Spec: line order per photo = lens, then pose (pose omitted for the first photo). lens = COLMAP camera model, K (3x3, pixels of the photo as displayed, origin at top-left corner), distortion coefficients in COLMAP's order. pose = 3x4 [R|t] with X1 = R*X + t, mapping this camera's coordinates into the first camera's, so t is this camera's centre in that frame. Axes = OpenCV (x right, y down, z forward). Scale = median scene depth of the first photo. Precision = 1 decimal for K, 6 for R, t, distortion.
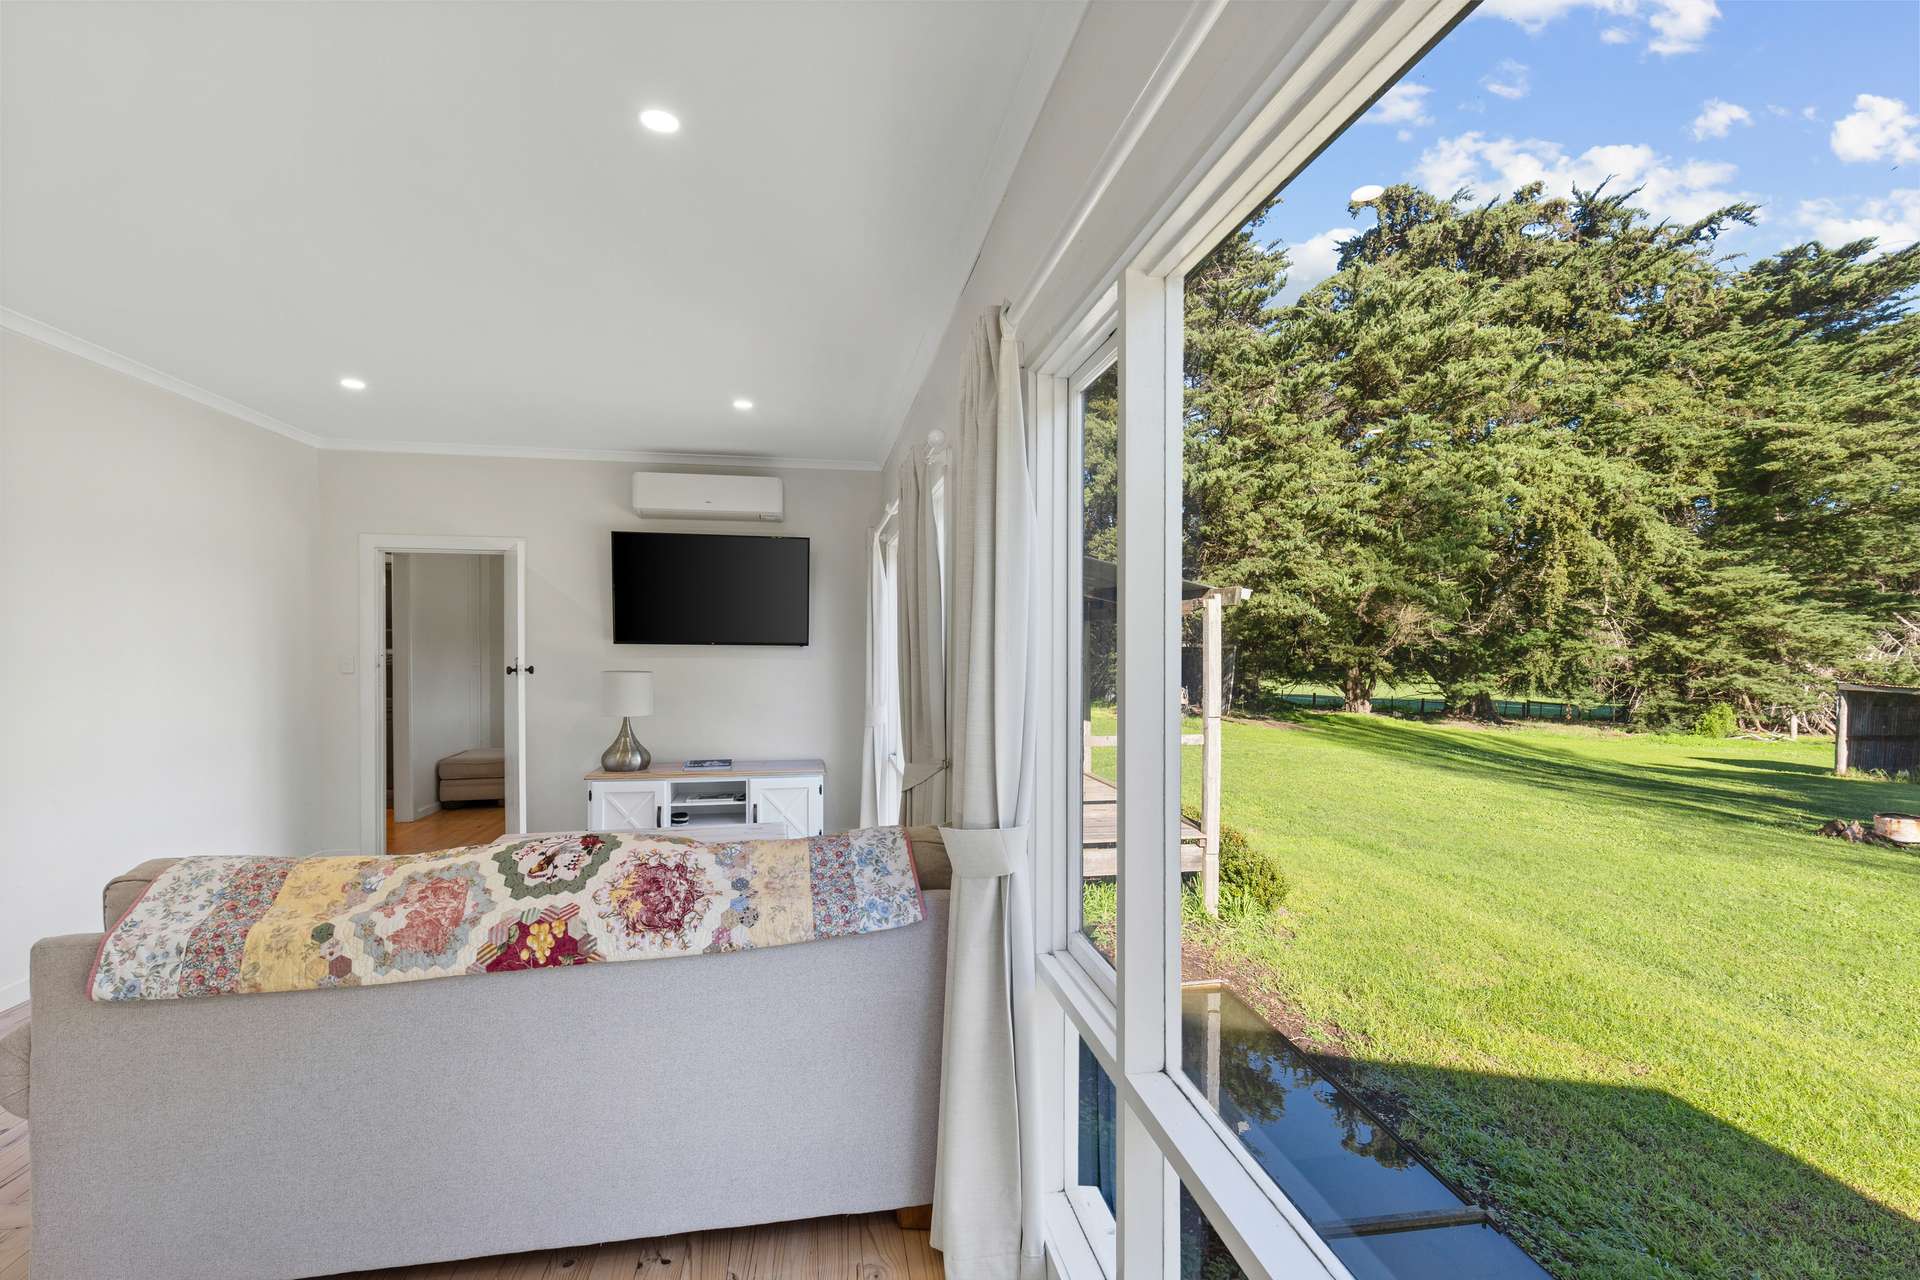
lens RADIAL K [[852.7, 0, 972.1], [0, 852.7, 646.4], [0, 0, 1]] dist [0.004023, -0.000250]
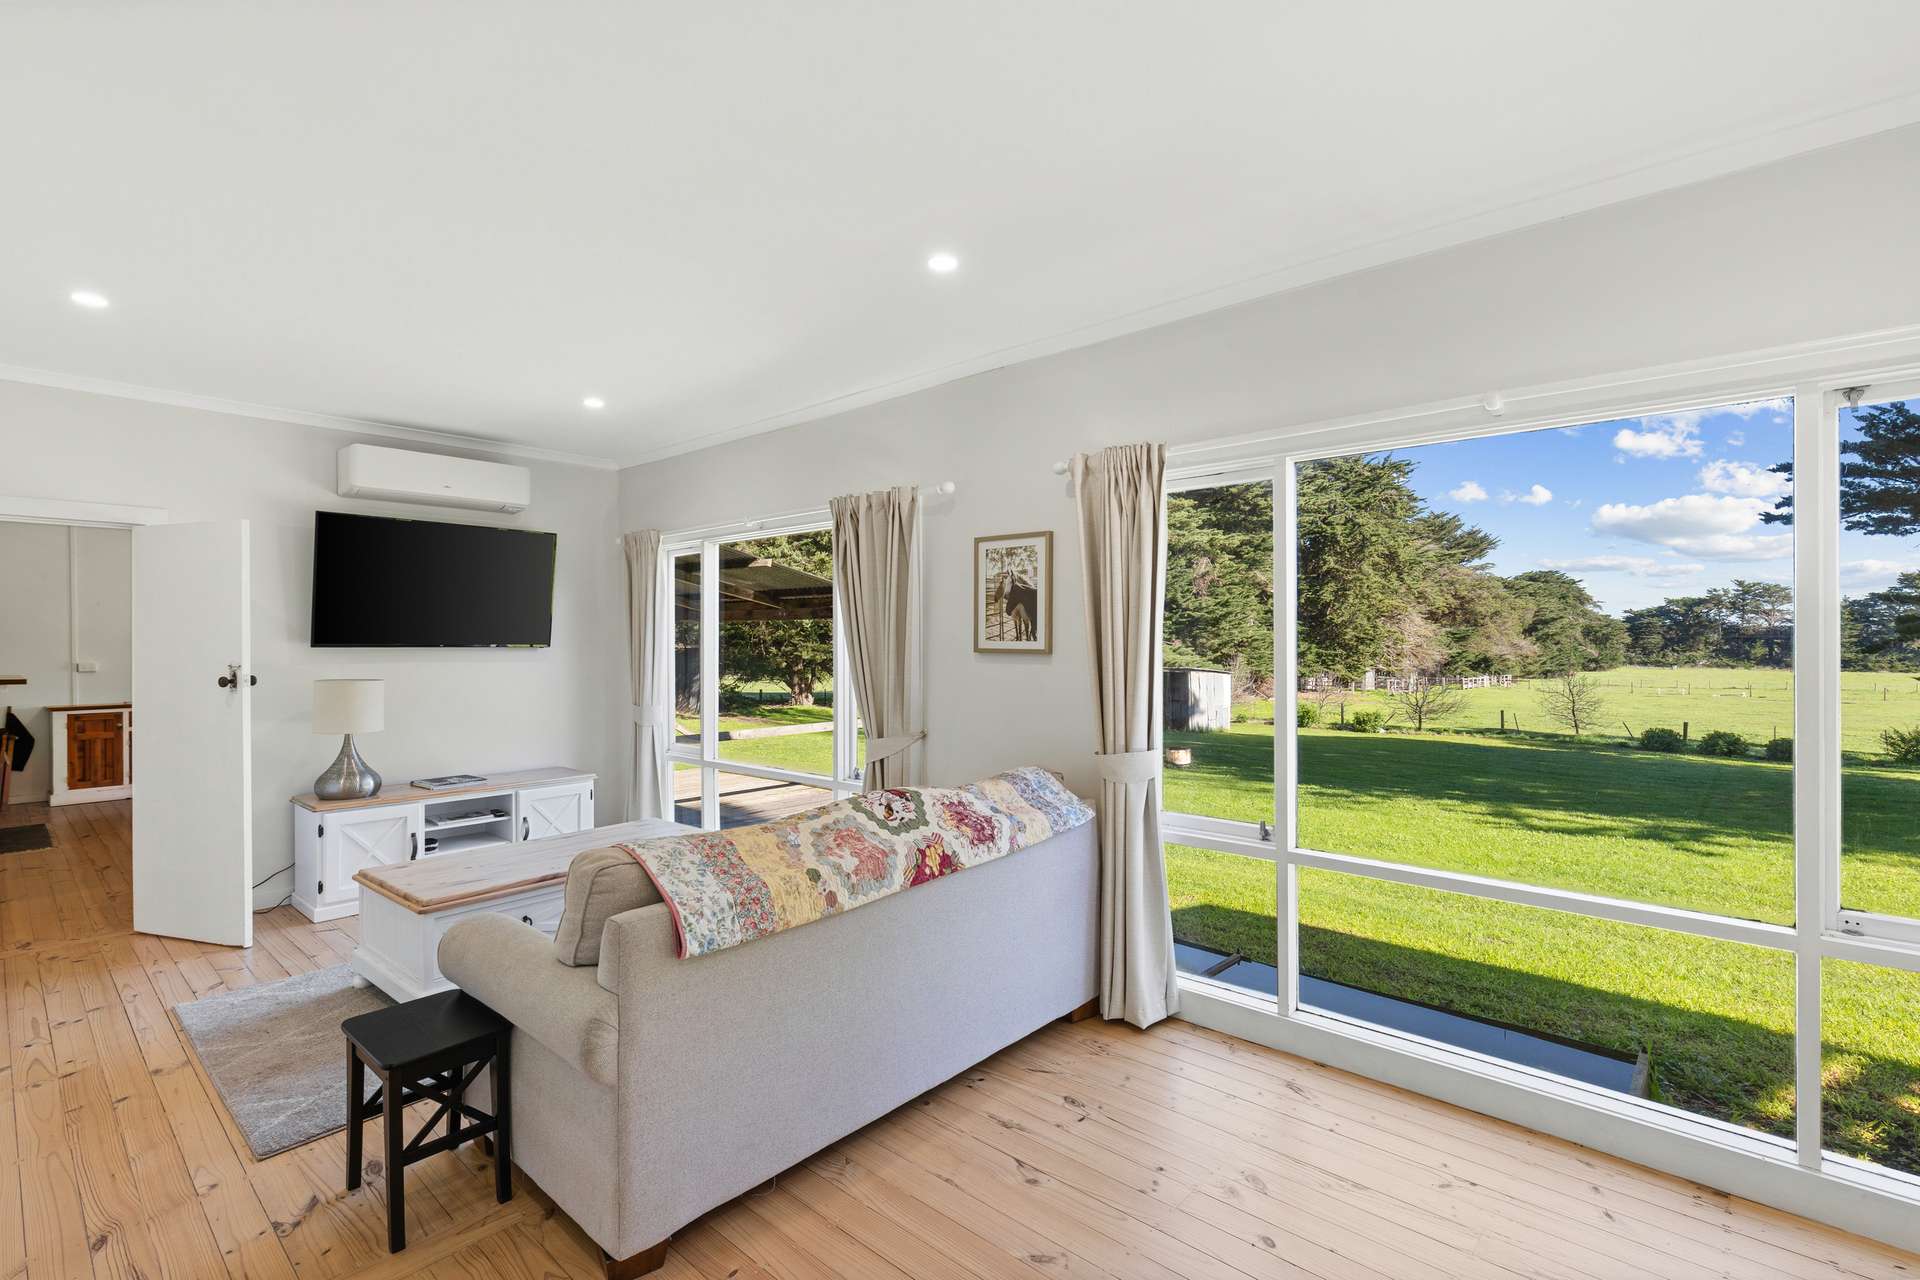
lens RADIAL K [[852.7, 0, 972.1], [0, 852.7, 646.4], [0, 0, 1]] dist [0.004023, -0.000250]
pose [[0.794452, -0.011398, 0.607220, -0.434210], [0.011354, 0.999928, 0.003914, -0.000198], [-0.607221, 0.003785, 0.794524, -0.041649]]
